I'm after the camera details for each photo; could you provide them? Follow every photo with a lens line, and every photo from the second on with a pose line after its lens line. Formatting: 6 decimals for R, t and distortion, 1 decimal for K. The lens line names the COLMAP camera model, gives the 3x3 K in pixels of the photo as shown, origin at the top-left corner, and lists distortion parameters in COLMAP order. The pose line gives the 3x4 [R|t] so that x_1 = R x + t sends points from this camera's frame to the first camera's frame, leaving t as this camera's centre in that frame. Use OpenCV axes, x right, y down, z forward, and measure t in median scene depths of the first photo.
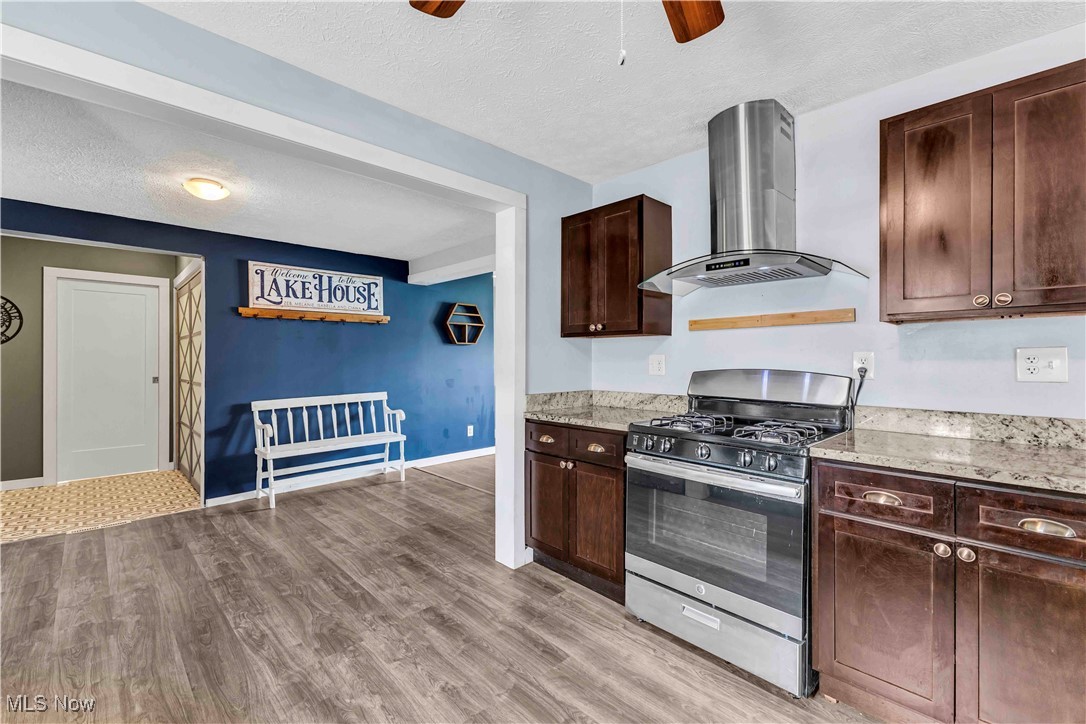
lens RADIAL K [[472.4, 0, 540.1], [0, 472.4, 358.3], [0, 0, 1]] dist [0.013388, -0.000235]
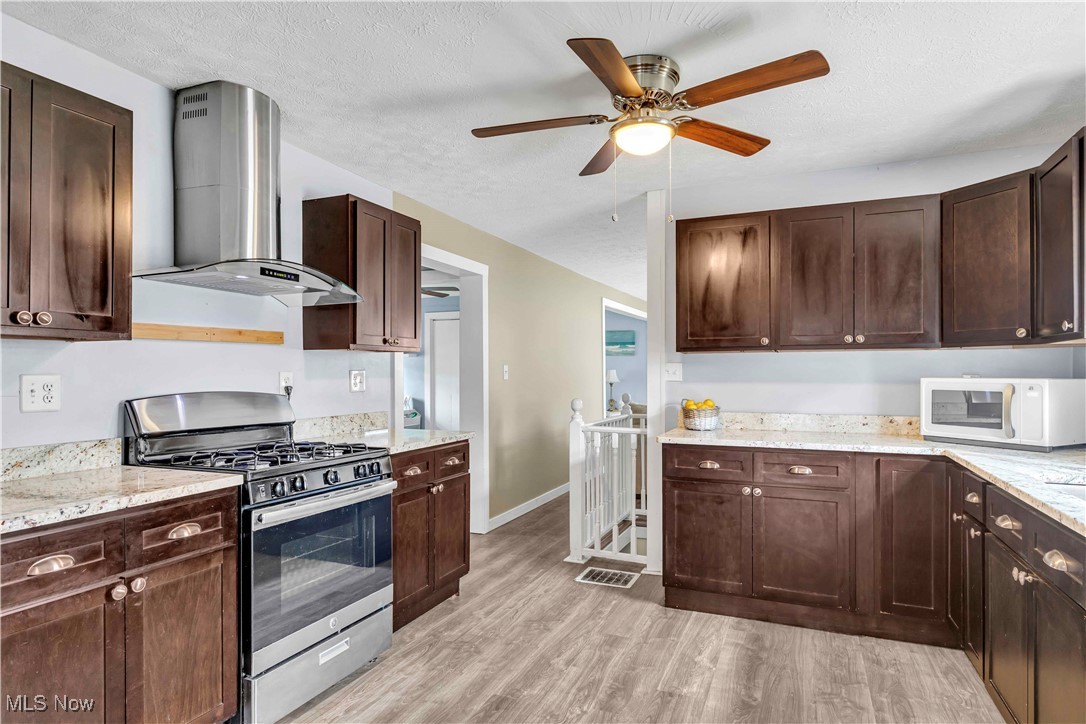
lens RADIAL K [[619.4, 0, 559.7], [0, 619.4, 367.5], [0, 0, 1]] dist [0.012834, -0.000560]
pose [[-0.415376, 0.009136, 0.909604, -0.895301], [0.003554, 0.999958, -0.008421, -0.009384], [-0.909643, -0.000265, -0.415392, 1.006829]]
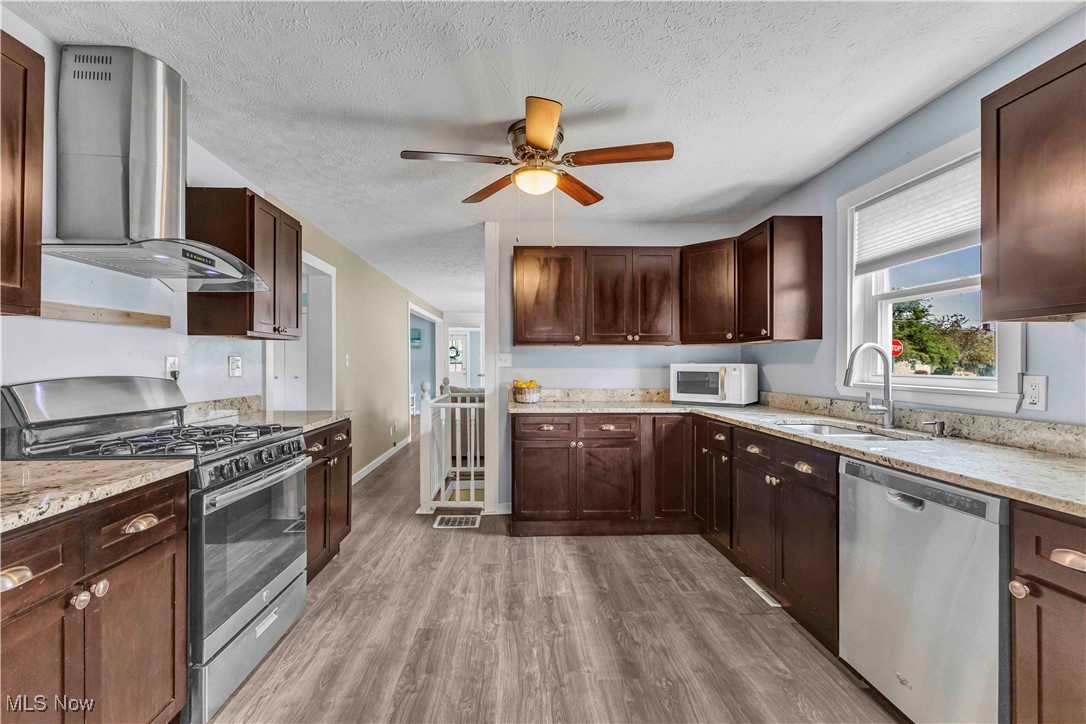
lens RADIAL K [[472.4, 0, 540.1], [0, 472.4, 358.3], [0, 0, 1]] dist [0.013388, -0.000235]
pose [[-0.755458, 0.007938, 0.655149, -0.682896], [0.001837, 0.999948, -0.009998, 0.002522], [-0.655194, -0.006349, -0.755434, 1.257354]]
